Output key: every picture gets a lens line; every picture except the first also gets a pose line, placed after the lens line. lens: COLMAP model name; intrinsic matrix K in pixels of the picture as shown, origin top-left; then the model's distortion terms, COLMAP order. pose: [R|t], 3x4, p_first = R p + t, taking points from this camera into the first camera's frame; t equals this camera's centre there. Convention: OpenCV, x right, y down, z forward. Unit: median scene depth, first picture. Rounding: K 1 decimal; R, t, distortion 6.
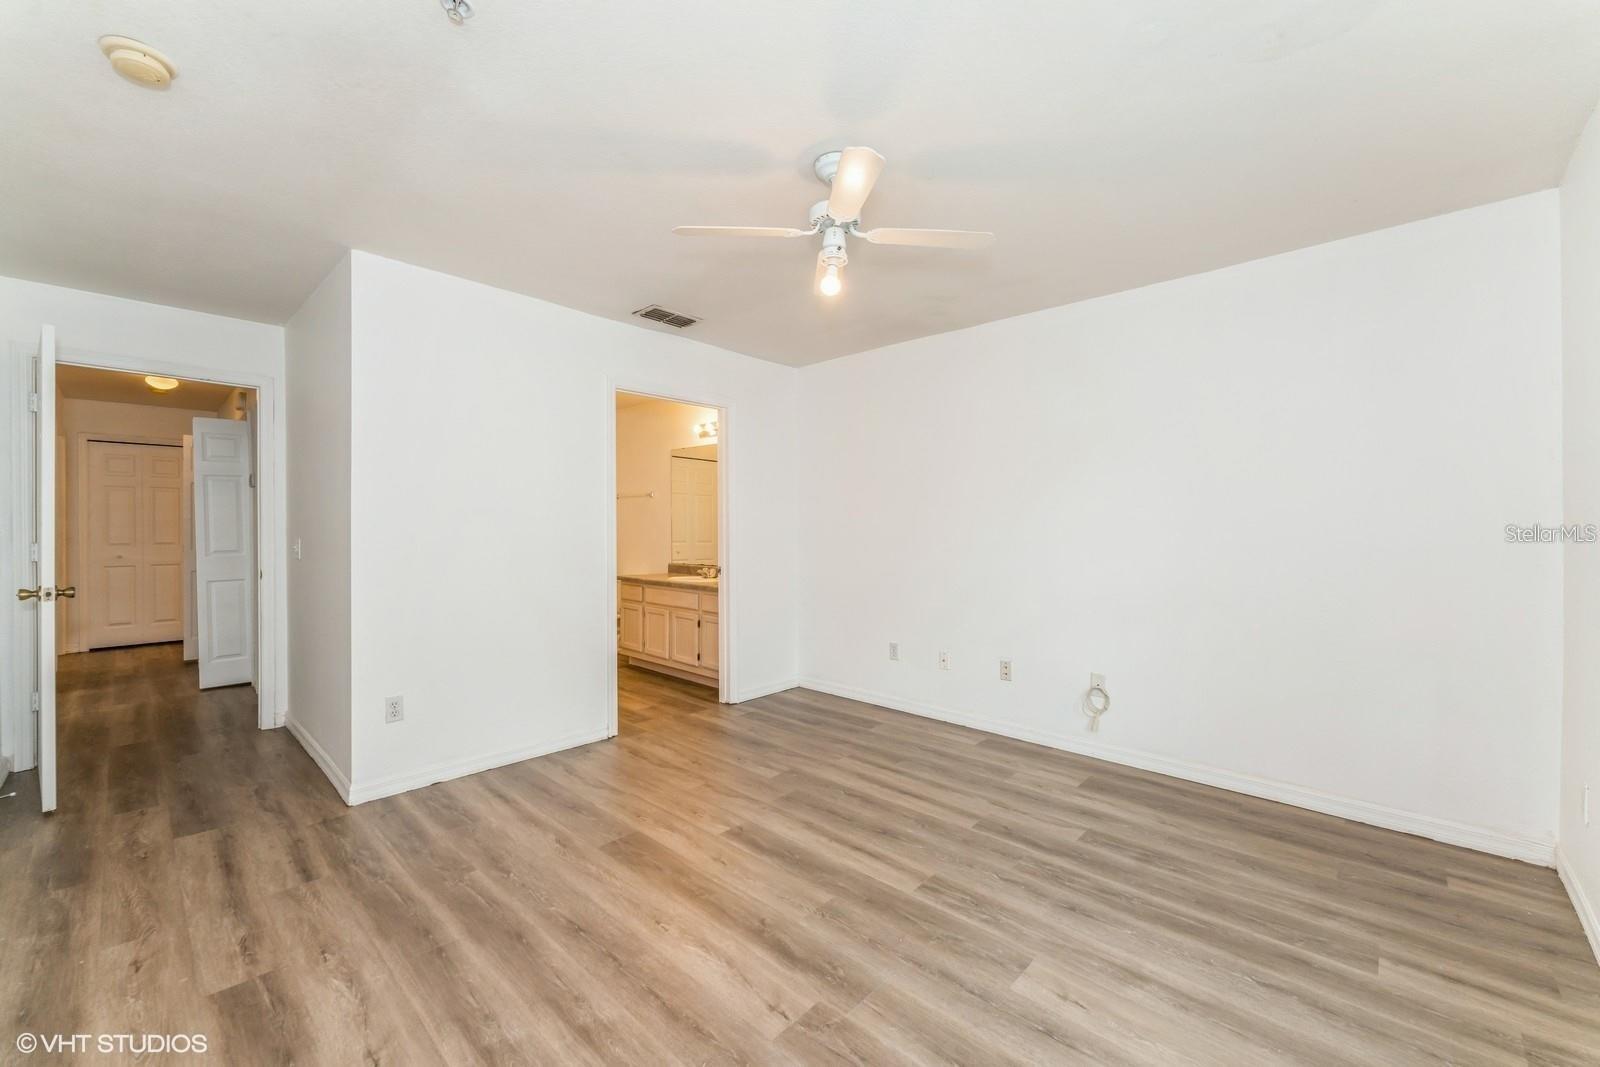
lens RADIAL K [[641.9, 0, 800.0], [0, 641.9, 533.5], [0, 0, 1]] dist [0.001638, -0.000027]
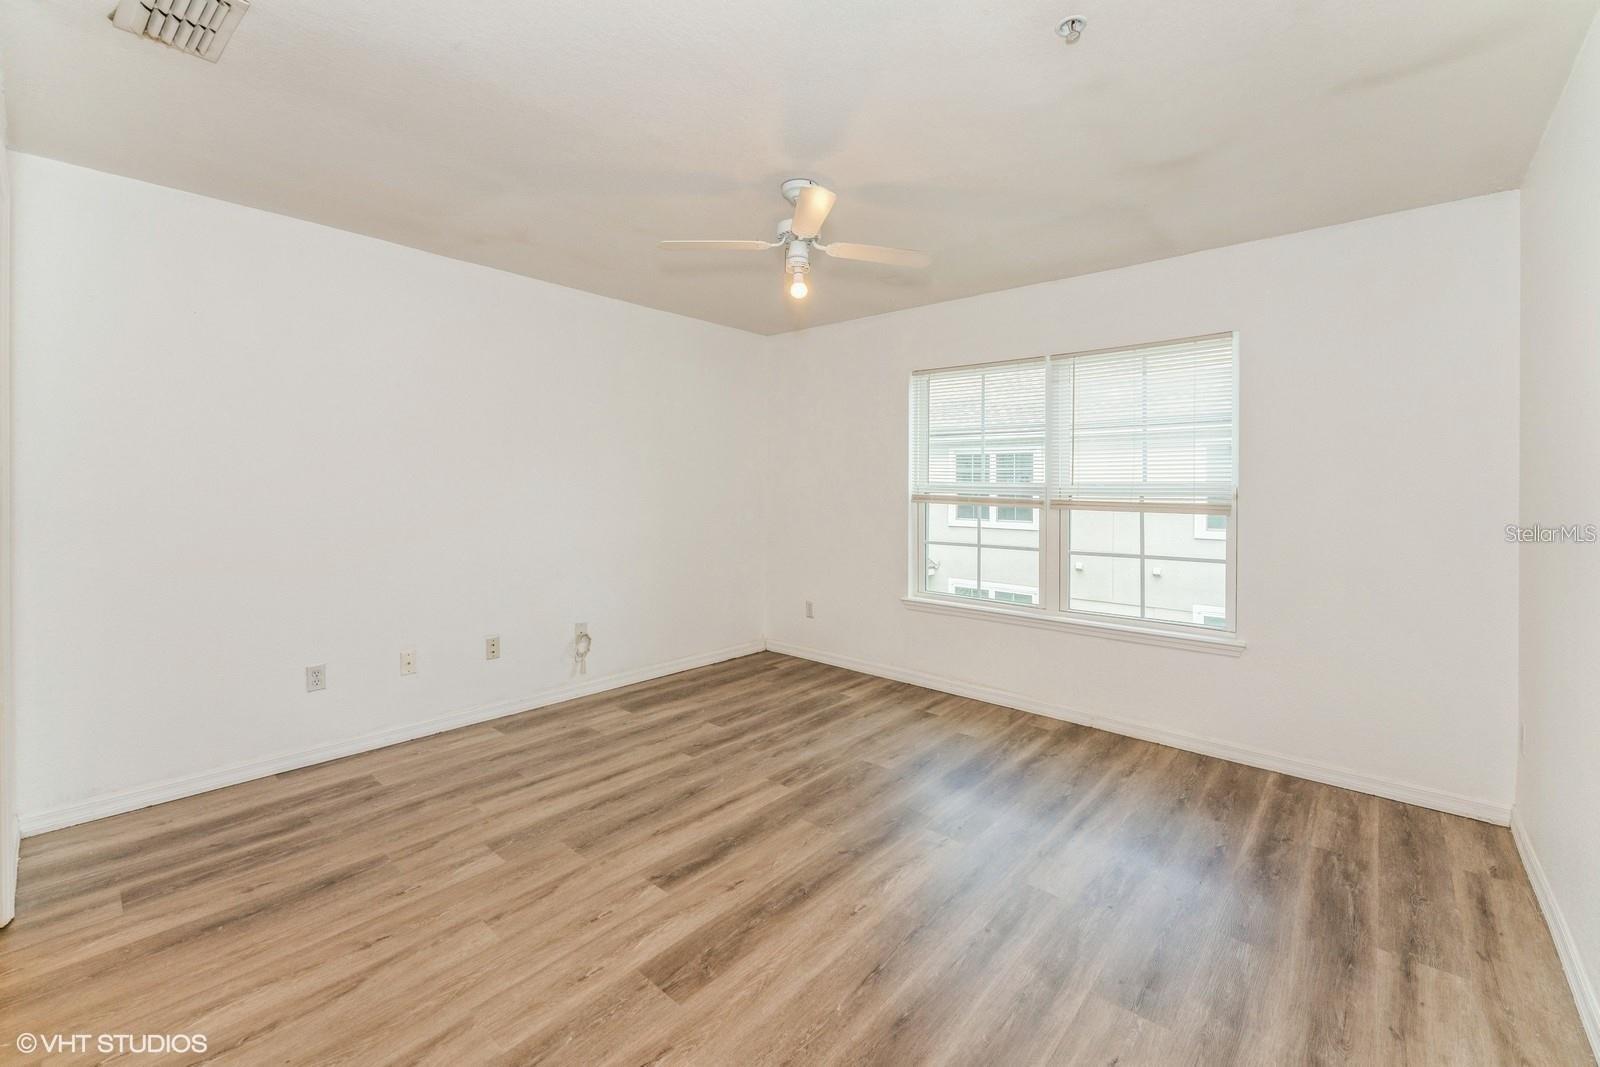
lens RADIAL K [[656.4, 0, 800.0], [0, 656.4, 488.3], [0, 0, 1]] dist [-0.003257, -0.000319]
pose [[-0.032585, -0.005423, 0.999454, -0.920727], [0.000650, 0.999985, 0.005448, -0.031671], [-0.999469, 0.000827, -0.032581, 0.850727]]
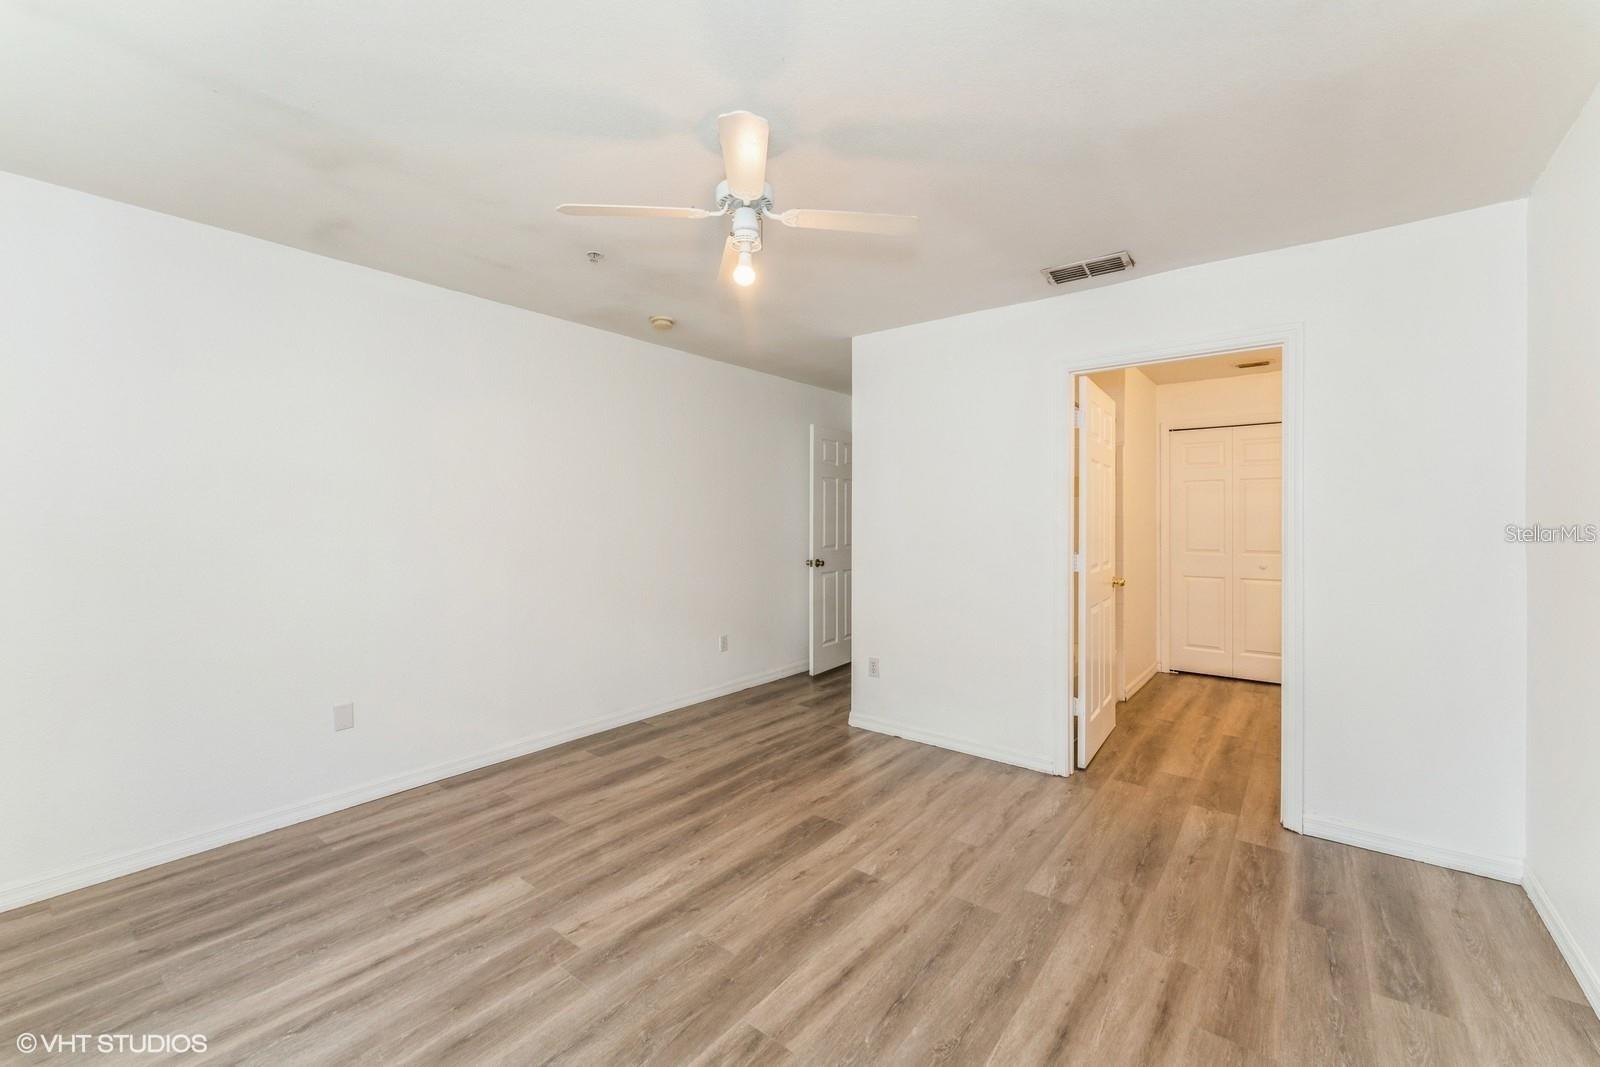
lens RADIAL K [[641.9, 0, 800.0], [0, 641.9, 533.5], [0, 0, 1]] dist [0.001638, -0.000027]
pose [[0.083771, 0.021537, -0.996252, 0.777030], [-0.010753, 0.999728, 0.020708, -0.038465], [0.996427, 0.008978, 0.083980, 0.825163]]
